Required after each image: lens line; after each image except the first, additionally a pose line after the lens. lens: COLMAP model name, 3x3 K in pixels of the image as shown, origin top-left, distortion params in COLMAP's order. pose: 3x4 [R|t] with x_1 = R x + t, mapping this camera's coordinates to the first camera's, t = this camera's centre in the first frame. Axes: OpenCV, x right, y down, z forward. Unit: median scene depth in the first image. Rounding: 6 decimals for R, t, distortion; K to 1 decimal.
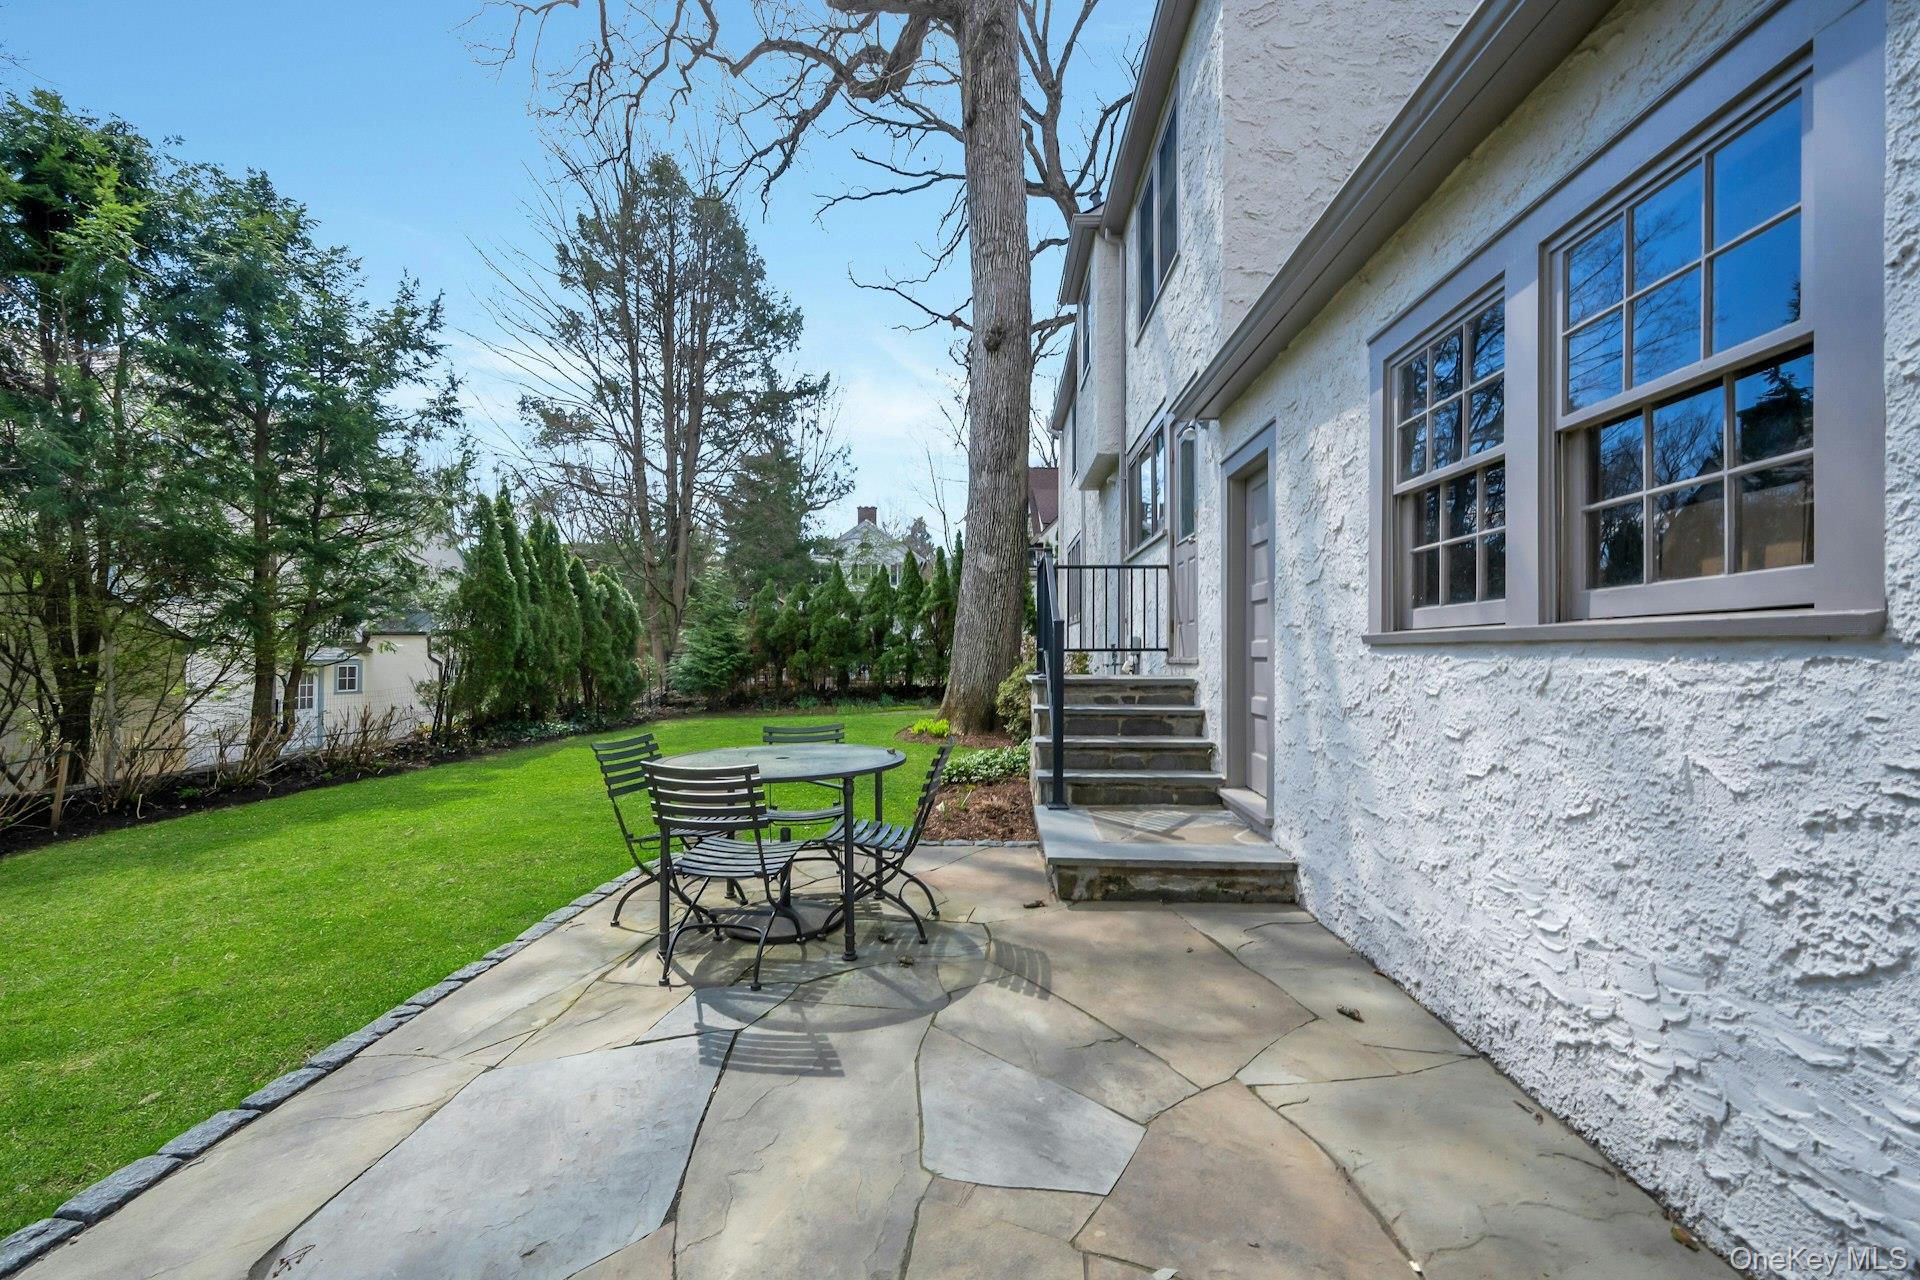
lens RADIAL K [[744.6, 0, 949.6], [0, 744.6, 649.5], [0, 0, 1]] dist [-0.003716, -0.000071]
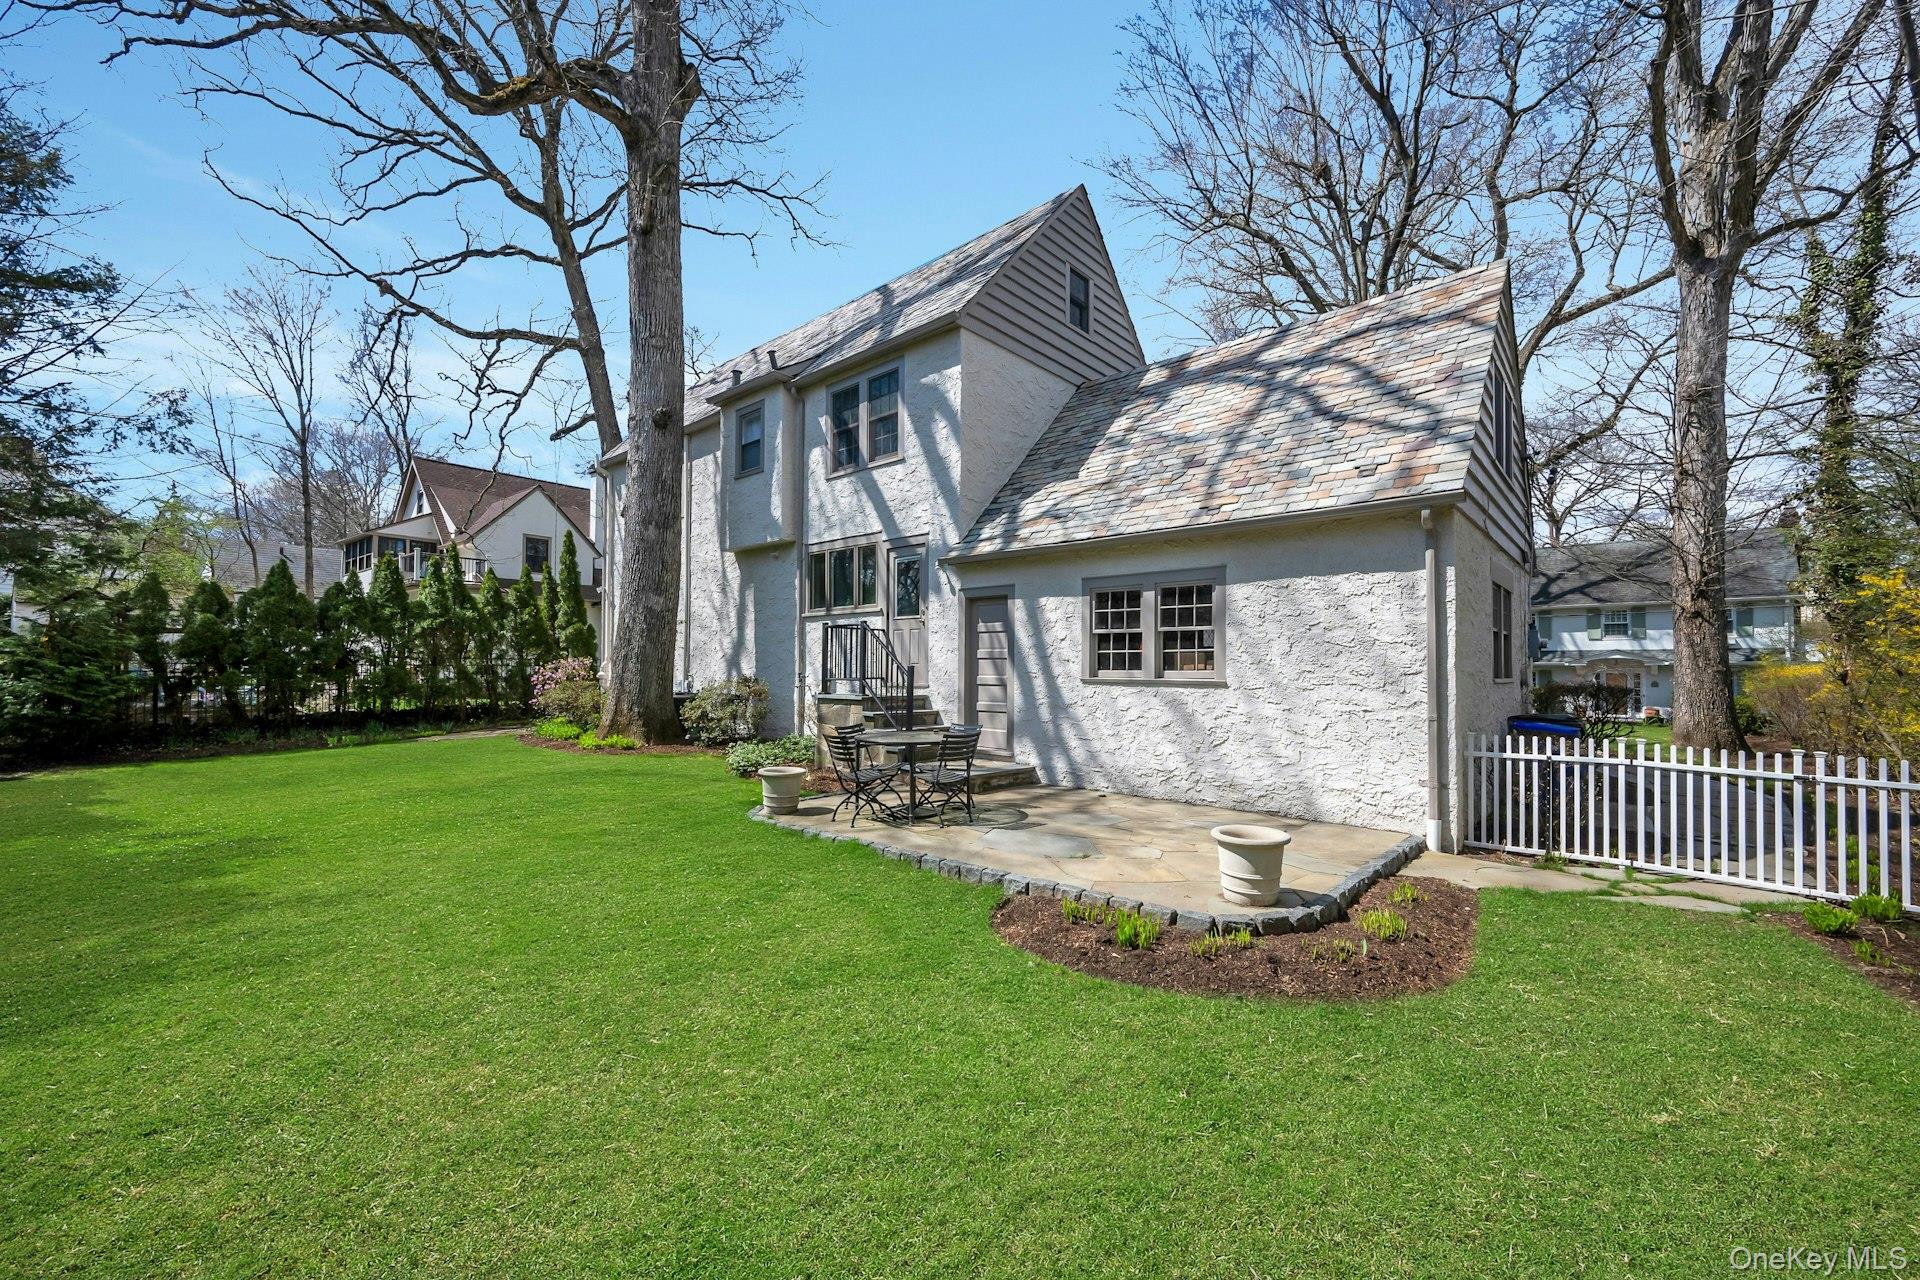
lens RADIAL K [[744.6, 0, 956.0], [0, 744.6, 650.1], [0, 0, 1]] dist [-0.003716, -0.000071]
pose [[0.614593, 0.018429, 0.788629, -2.679576], [-0.007987, 0.999821, -0.017140, -0.100385], [-0.788804, 0.004235, 0.614630, -0.550989]]
